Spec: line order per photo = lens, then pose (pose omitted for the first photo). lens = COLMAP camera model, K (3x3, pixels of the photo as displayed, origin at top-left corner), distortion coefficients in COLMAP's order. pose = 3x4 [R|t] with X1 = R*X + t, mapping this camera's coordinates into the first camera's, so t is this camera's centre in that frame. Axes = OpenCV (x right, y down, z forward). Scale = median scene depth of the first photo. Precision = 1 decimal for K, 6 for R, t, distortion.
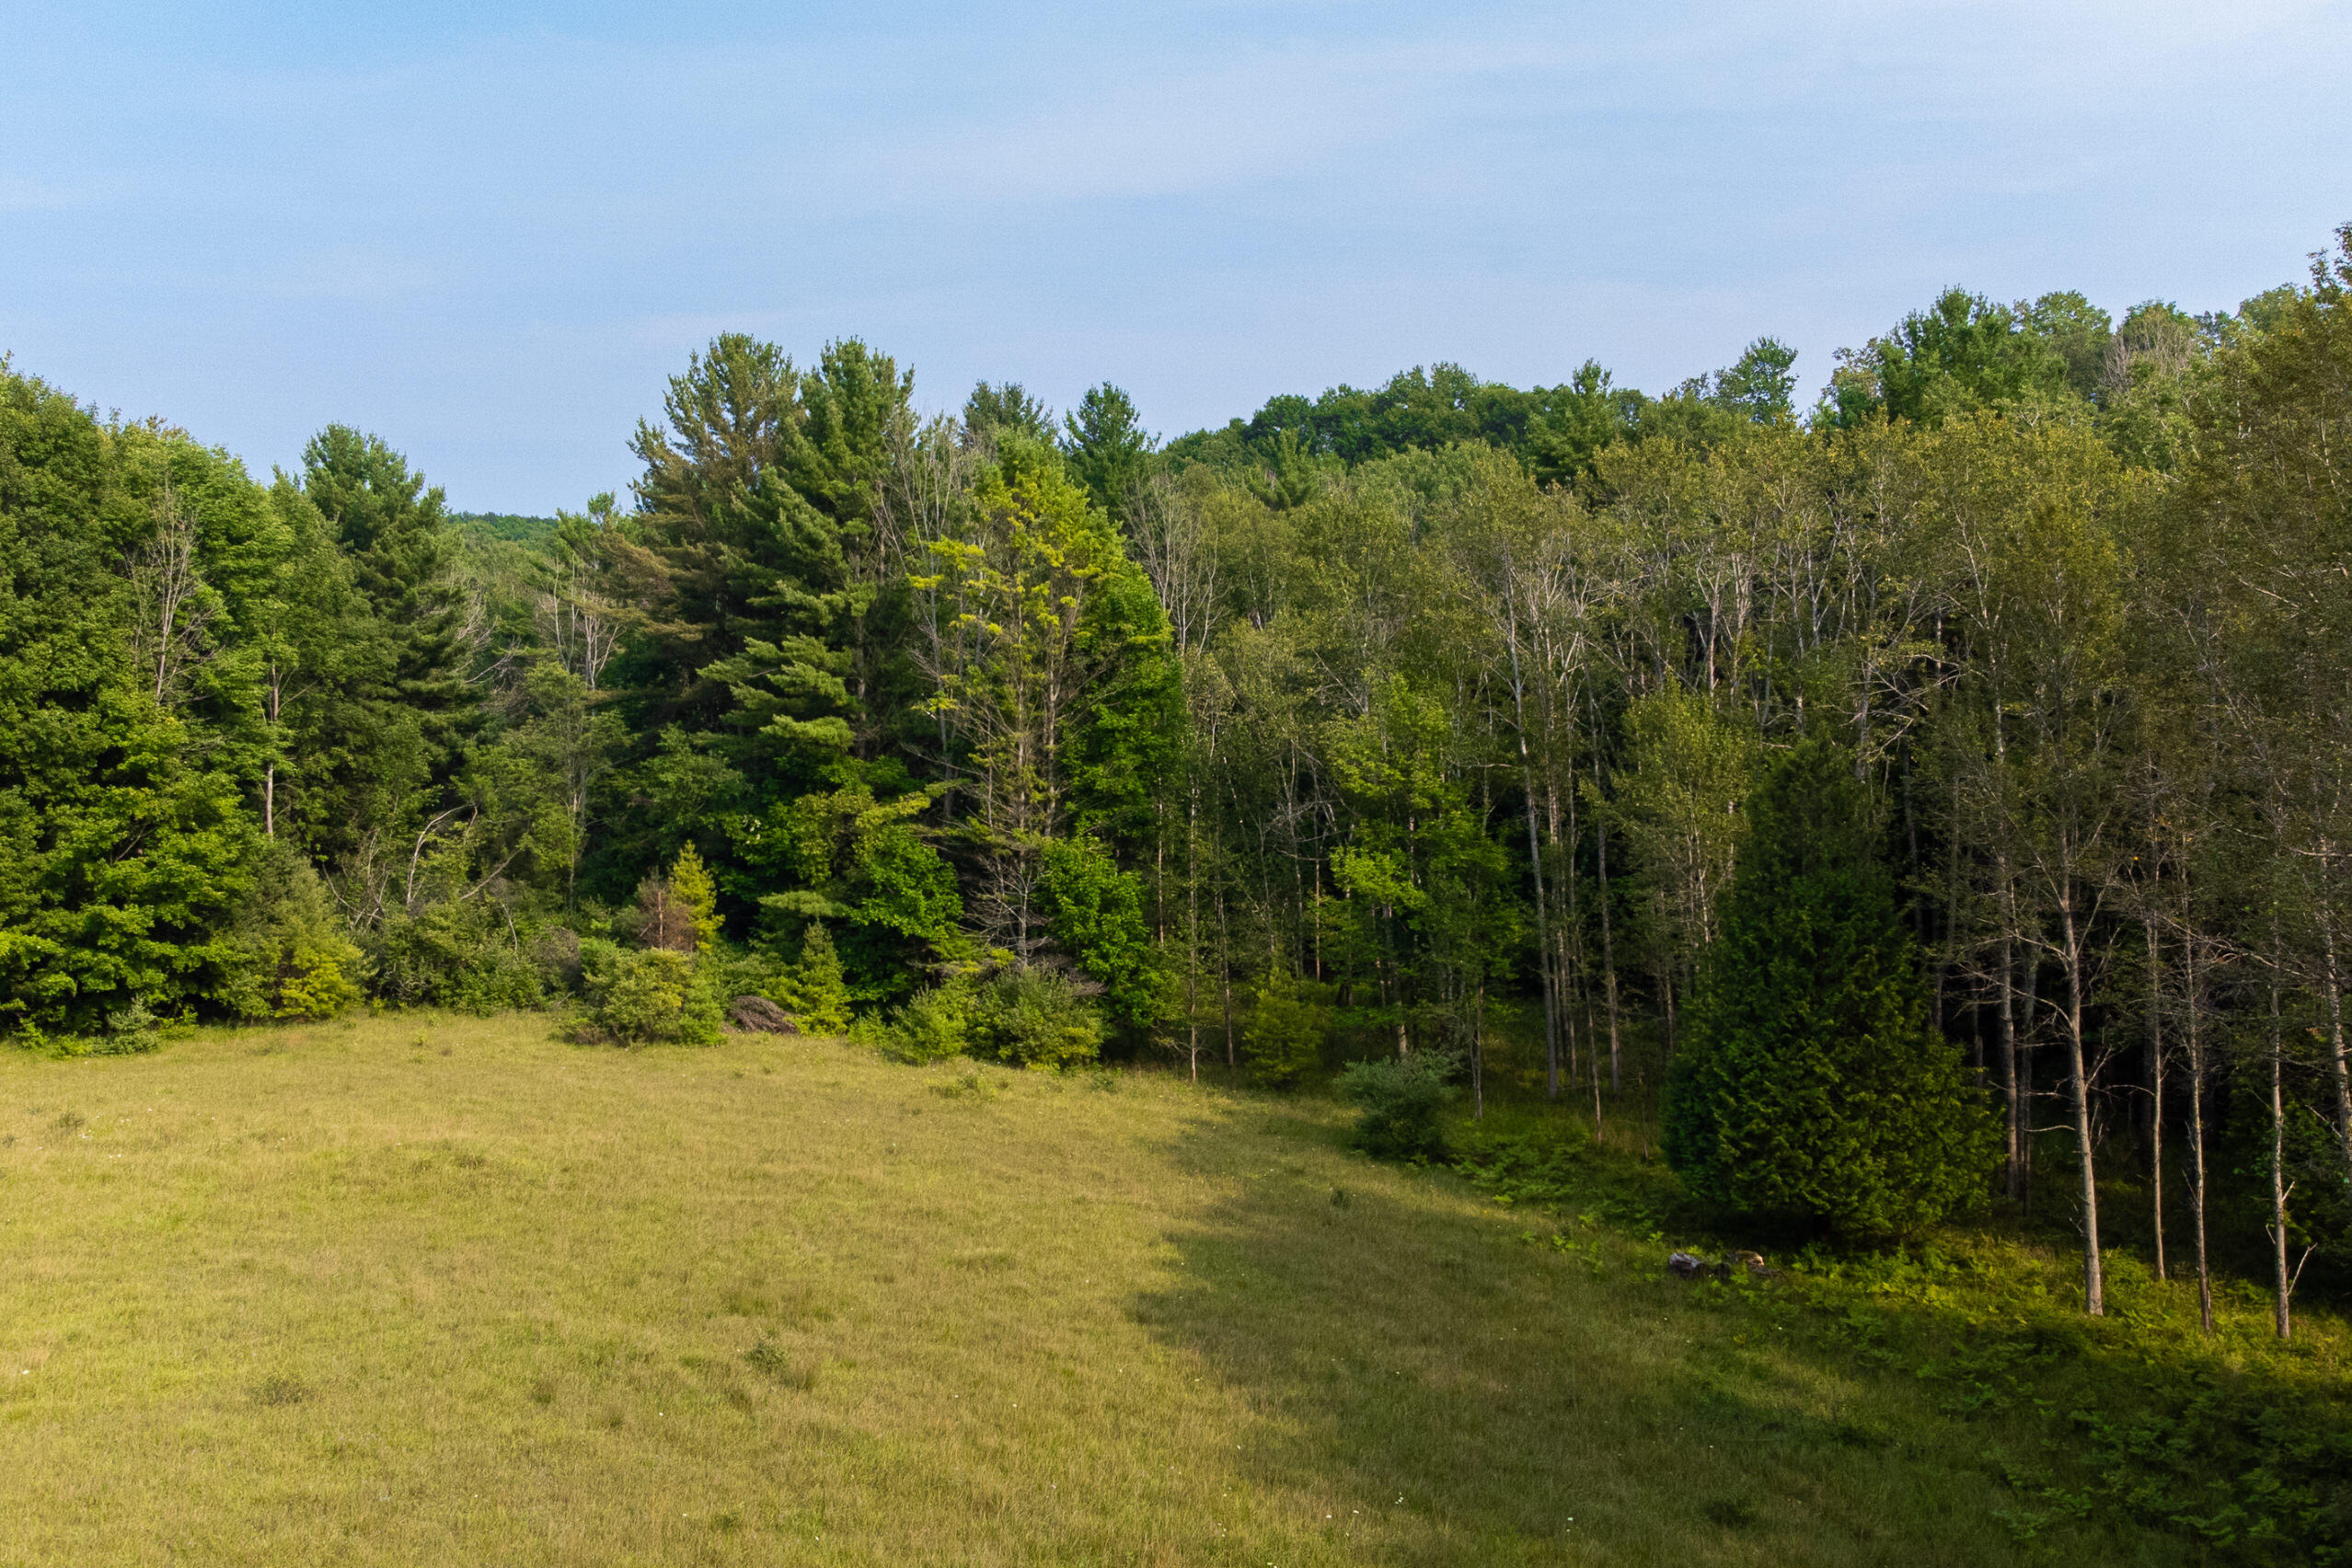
lens RADIAL K [[2184.8, 0, 1154.7], [0, 2184.8, 774.0], [0, 0, 1]] dist [0.053221, 0.000000]
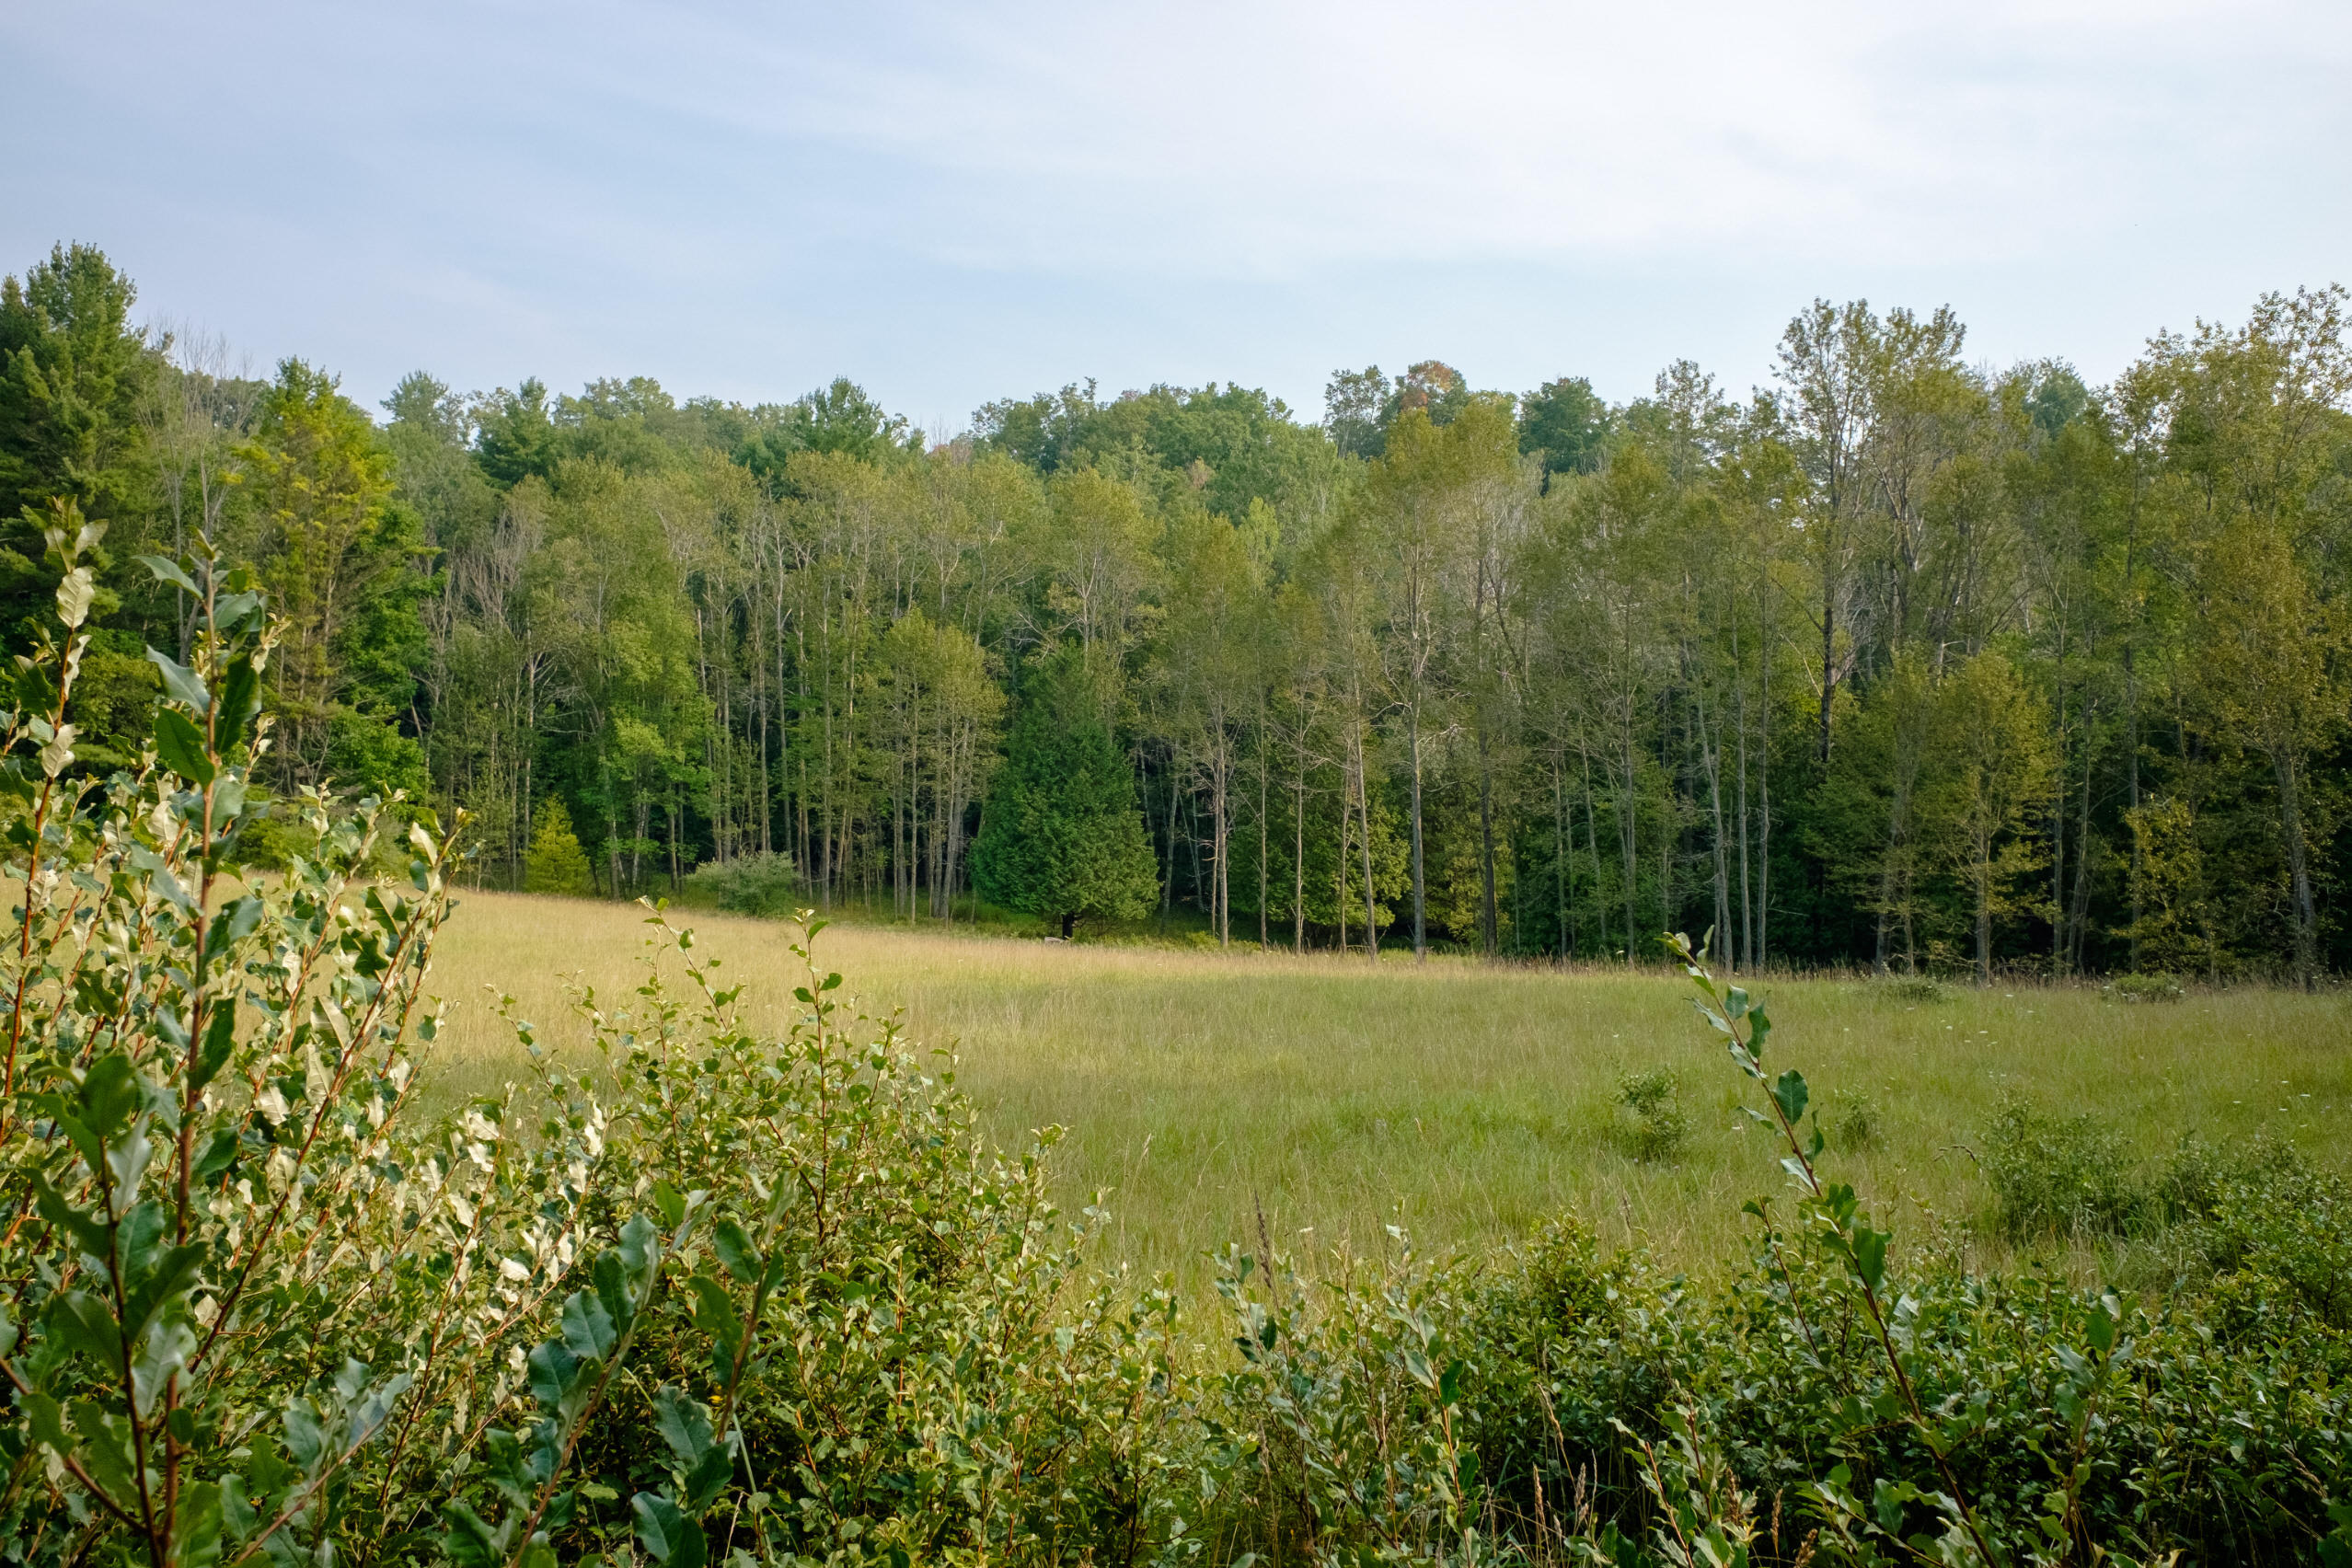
lens RADIAL K [[1982.7, 0, 1200.1], [0, 1982.7, 779.5], [0, 0, 1]] dist [-0.004821, 0.034658]
pose [[0.674788, 0.028602, 0.737457, -0.519600], [-0.022748, 0.999580, -0.017954, 0.076611], [-0.737661, -0.004661, 0.675155, -0.081185]]
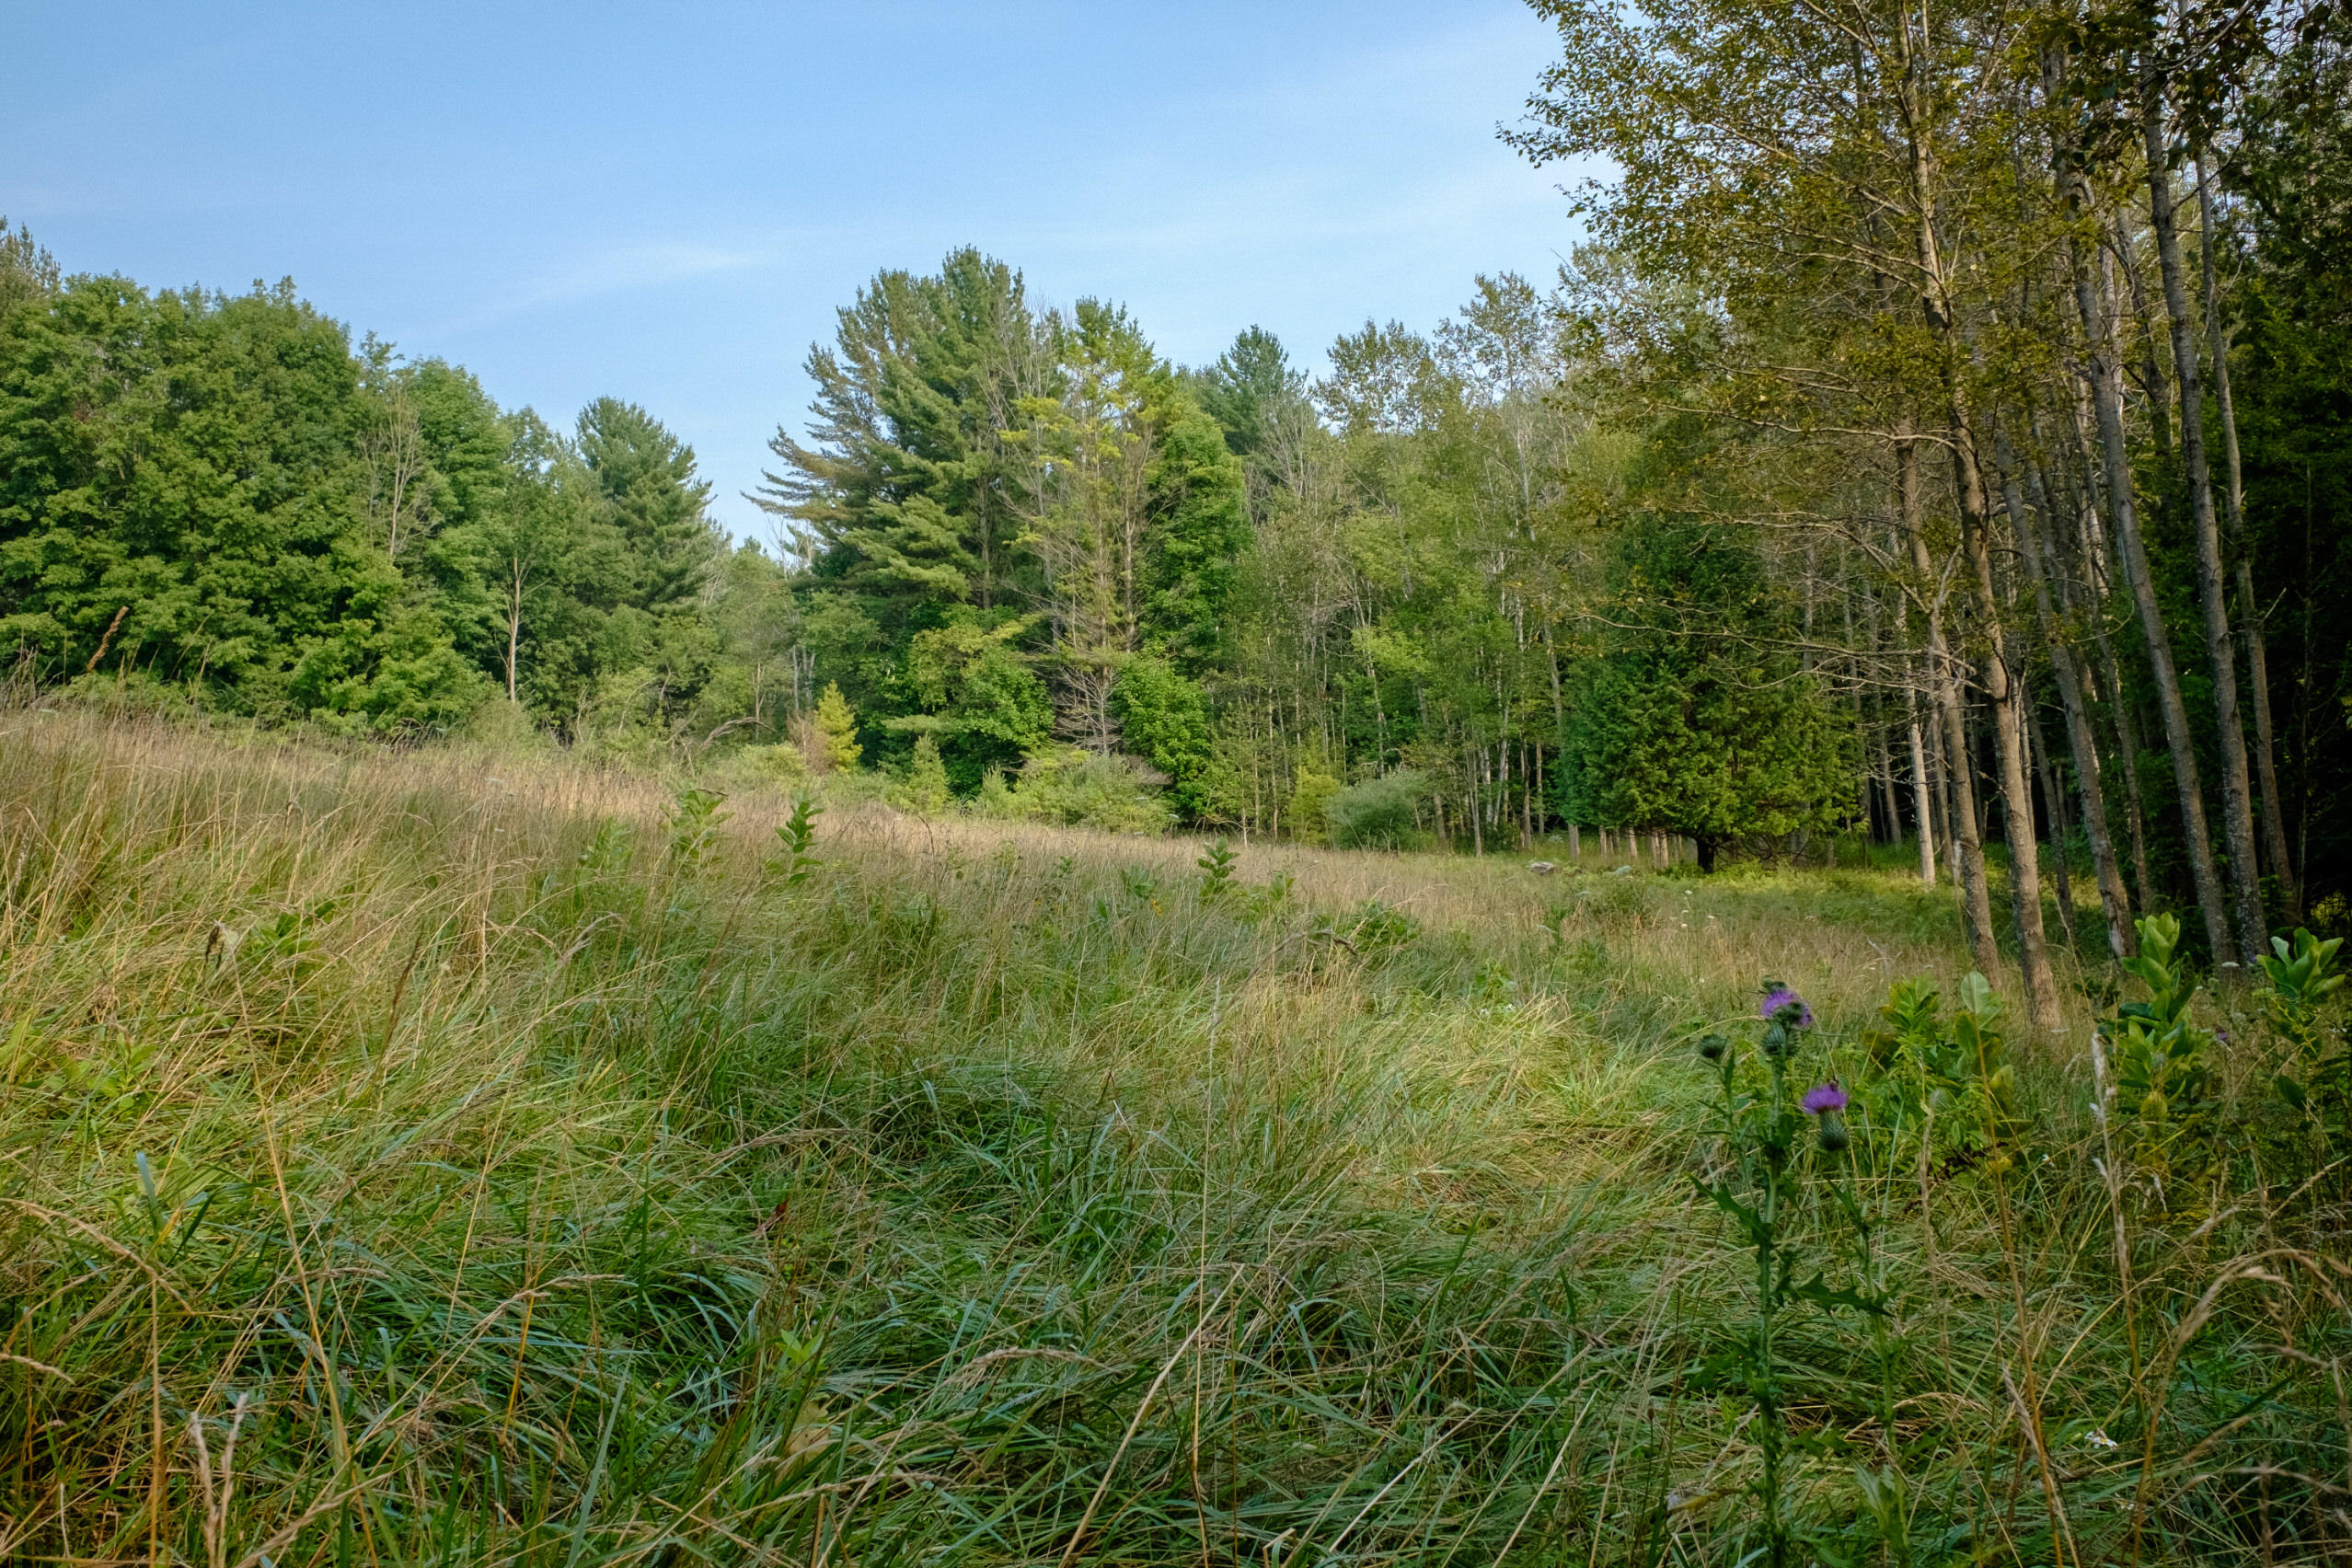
lens RADIAL K [[1982.7, 0, 1178.0], [0, 1982.7, 761.6], [0, 0, 1]] dist [-0.004821, 0.034658]
pose [[0.985178, -0.030584, -0.168786, 0.145590], [0.021510, 0.998236, -0.055335, 0.138683], [0.170181, 0.050885, 0.984098, 0.009580]]
